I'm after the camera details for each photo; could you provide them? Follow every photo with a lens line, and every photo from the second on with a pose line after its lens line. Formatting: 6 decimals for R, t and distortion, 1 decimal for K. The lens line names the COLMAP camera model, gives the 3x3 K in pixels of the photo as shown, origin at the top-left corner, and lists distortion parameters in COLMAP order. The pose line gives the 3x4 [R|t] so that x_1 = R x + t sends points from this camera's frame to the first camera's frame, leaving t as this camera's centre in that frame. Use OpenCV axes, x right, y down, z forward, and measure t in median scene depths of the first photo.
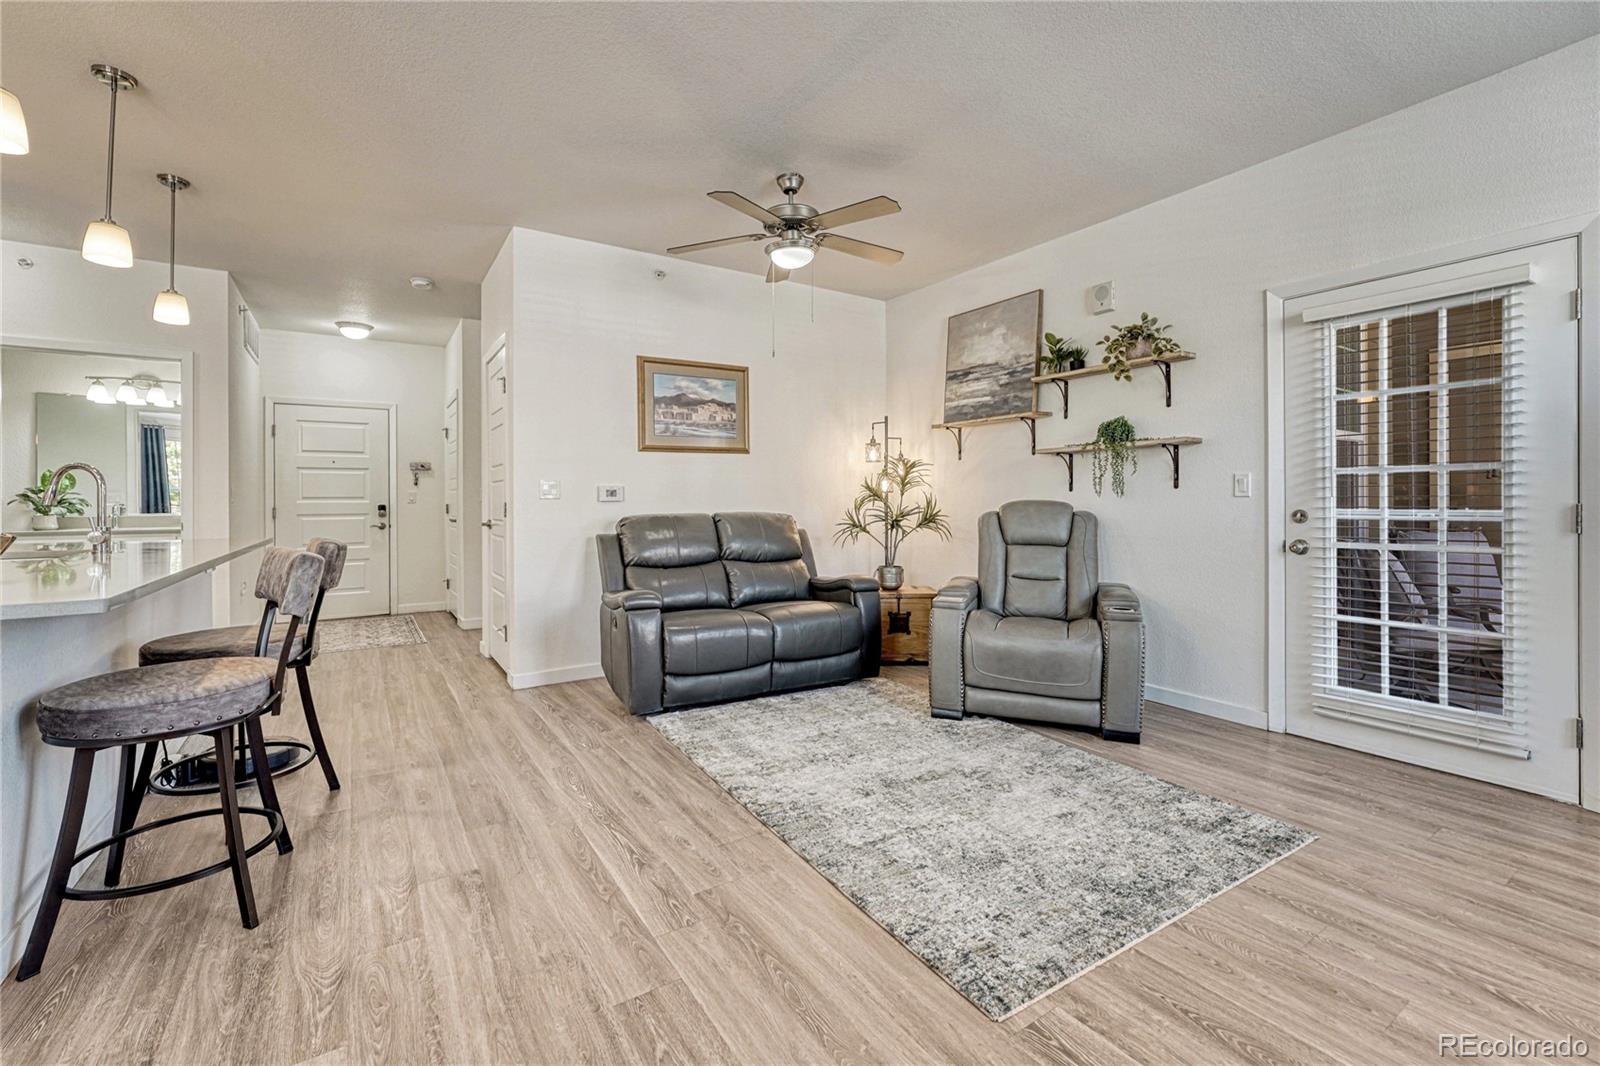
lens RADIAL K [[680.3, 0, 795.1], [0, 680.3, 493.9], [0, 0, 1]] dist [-0.012023, 0.002818]
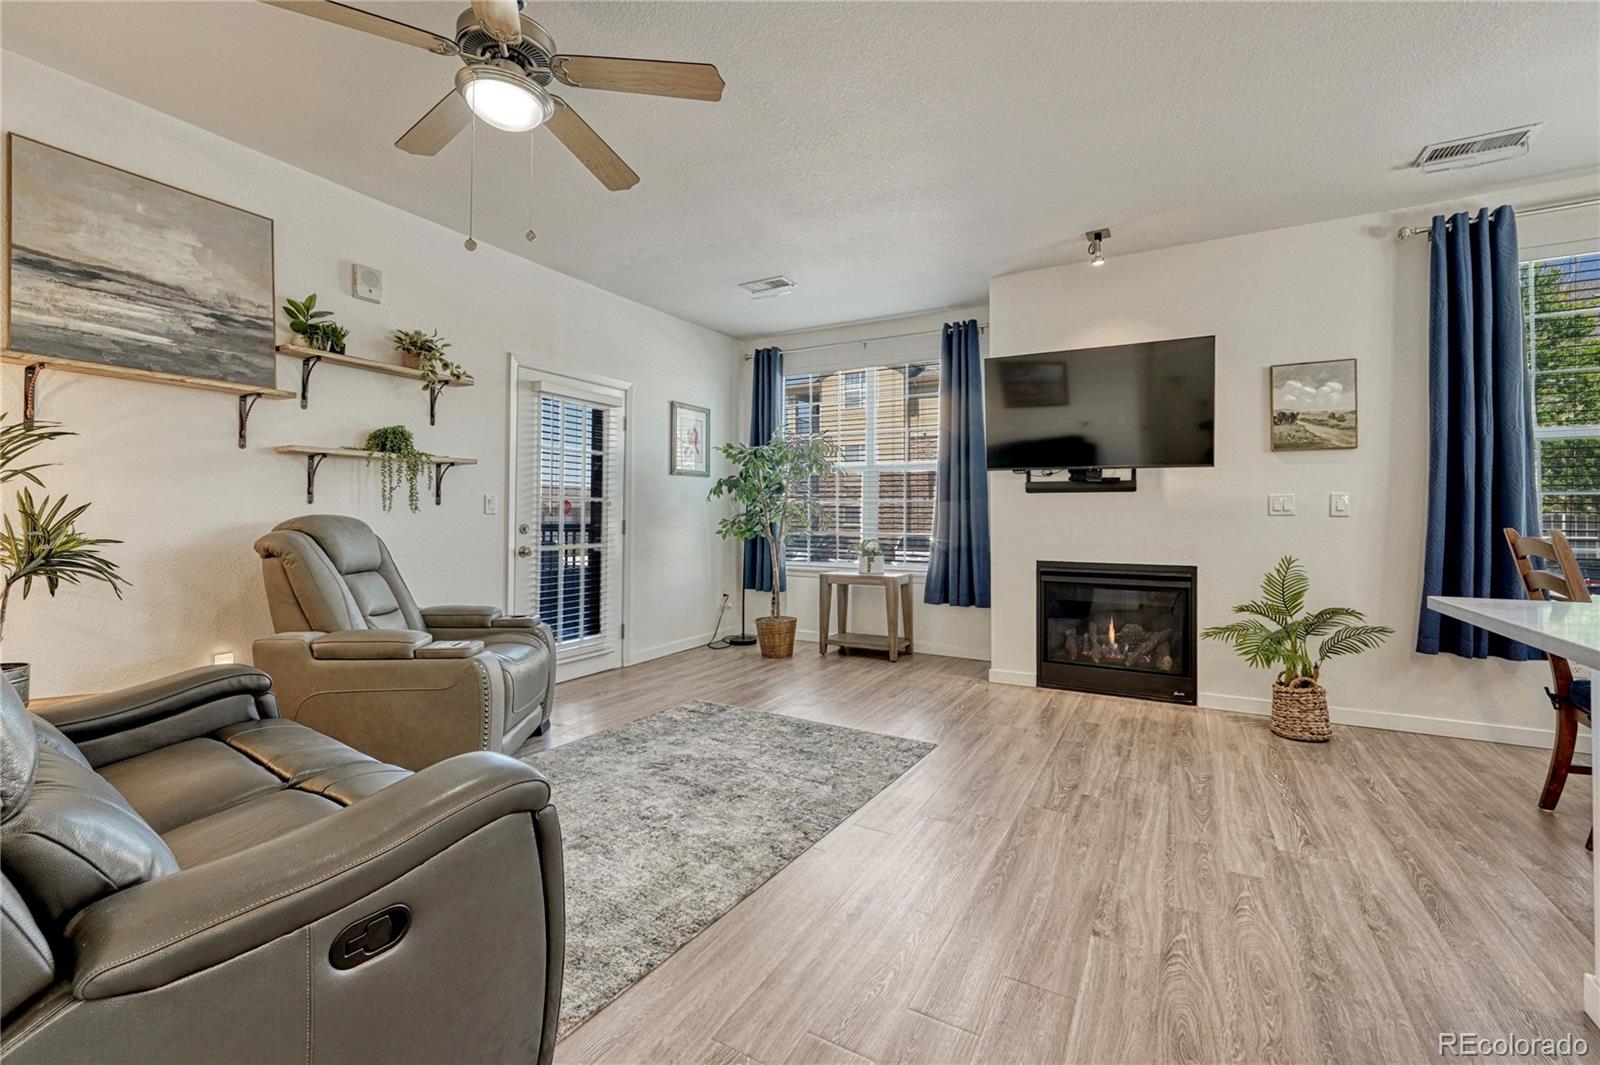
lens RADIAL K [[665.4, 0, 795.5], [0, 665.4, 501.5], [0, 0, 1]] dist [-0.011321, 0.001609]
pose [[-0.453752, 0.024902, 0.890780, -0.636579], [-0.013563, 0.999301, -0.034845, 0.015749], [-0.891025, -0.027893, -0.453097, 1.037013]]
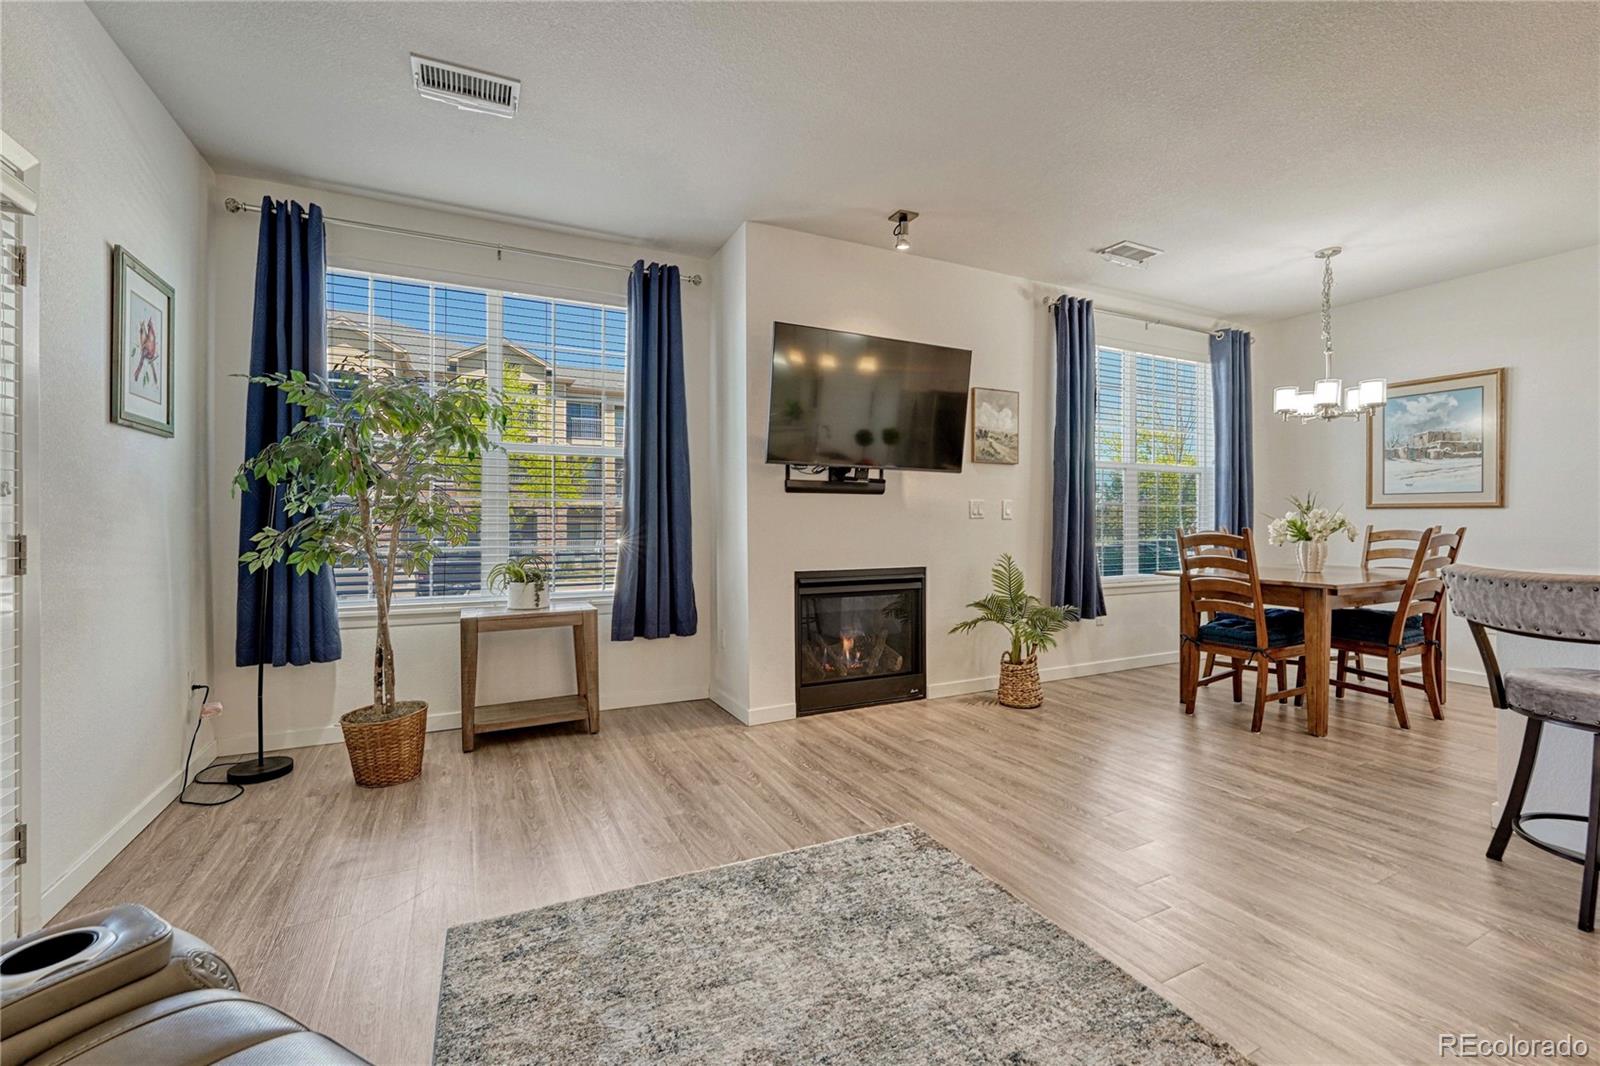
lens RADIAL K [[680.3, 0, 792.8], [0, 680.3, 524.0], [0, 0, 1]] dist [-0.012023, 0.002818]
pose [[-0.992603, 0.009339, 0.121043, 0.160016], [0.008088, 0.999909, -0.010824, 0.011725], [-0.121133, -0.009765, -0.992588, 1.159476]]
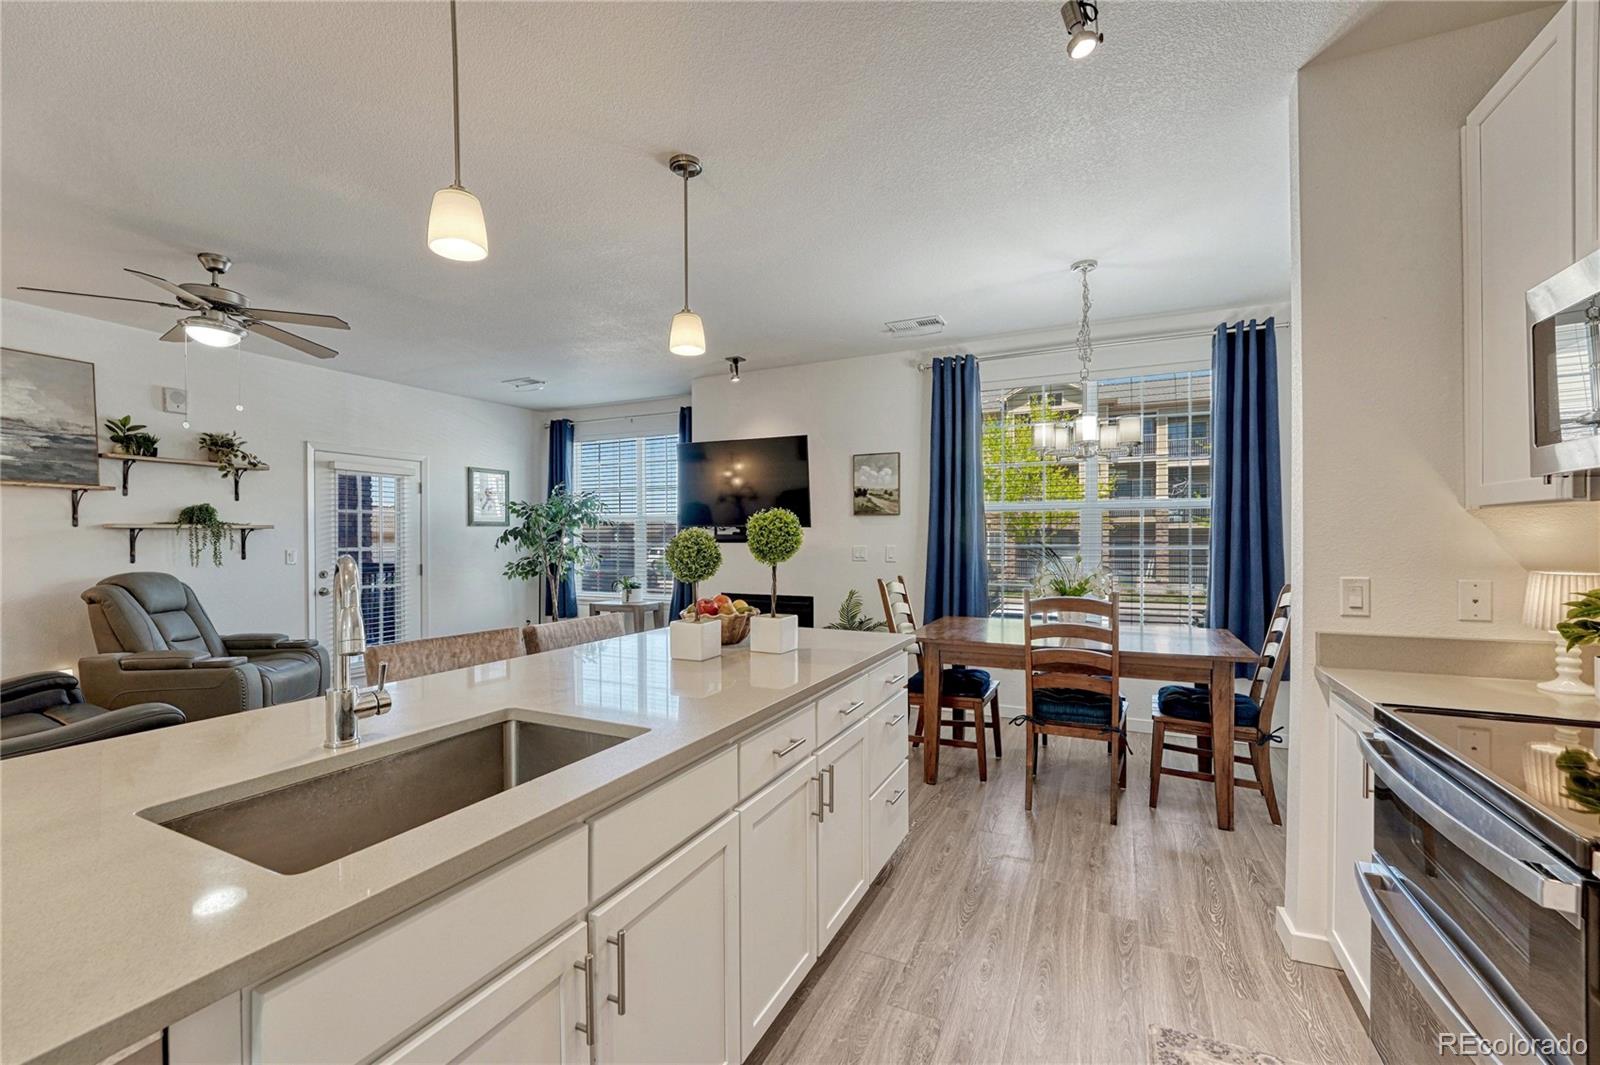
lens RADIAL K [[665.4, 0, 791.4], [0, 665.4, 543.7], [0, 0, 1]] dist [-0.011321, 0.001609]
pose [[-0.513089, 0.003153, 0.858330, -1.285358], [-0.003620, 0.999976, -0.005838, -0.040037], [-0.858328, -0.006102, -0.513065, 0.773133]]
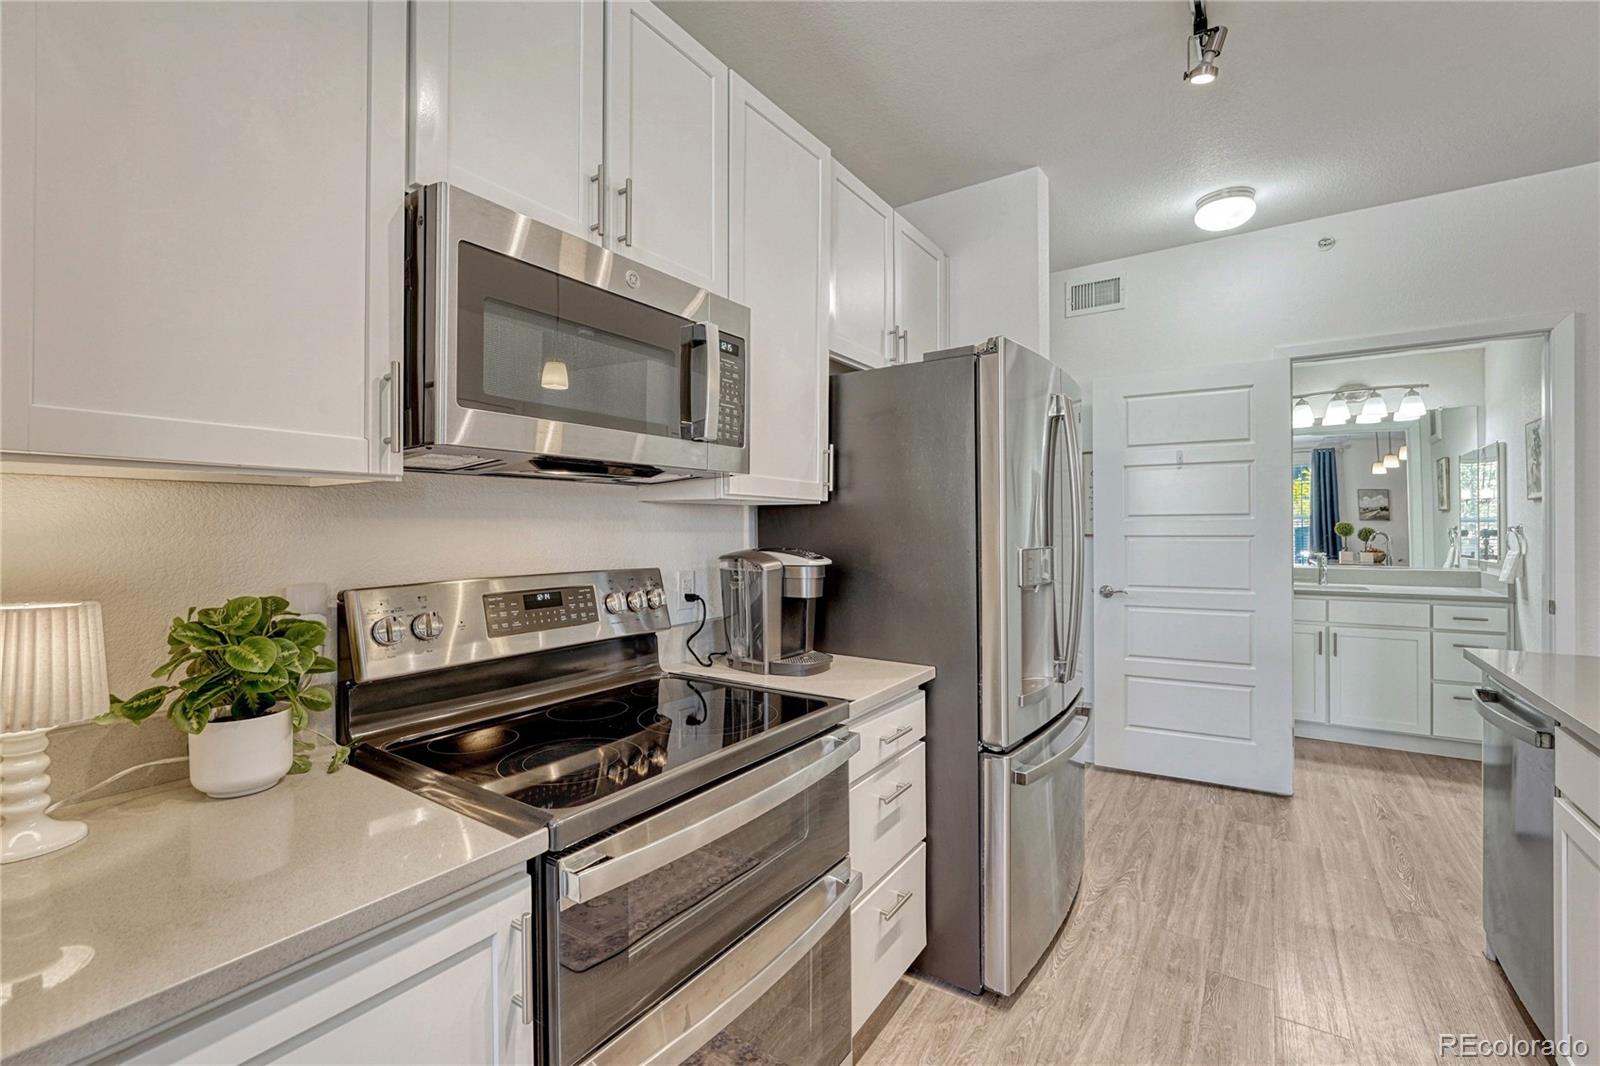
lens RADIAL K [[680.3, 0, 792.0], [0, 680.3, 529.3], [0, 0, 1]] dist [-0.012023, 0.002818]
pose [[0.383829, 0.001693, -0.923403, -0.825186], [0.017213, 0.999811, 0.008989, -0.049135], [0.923244, -0.019345, 0.383727, 0.185073]]
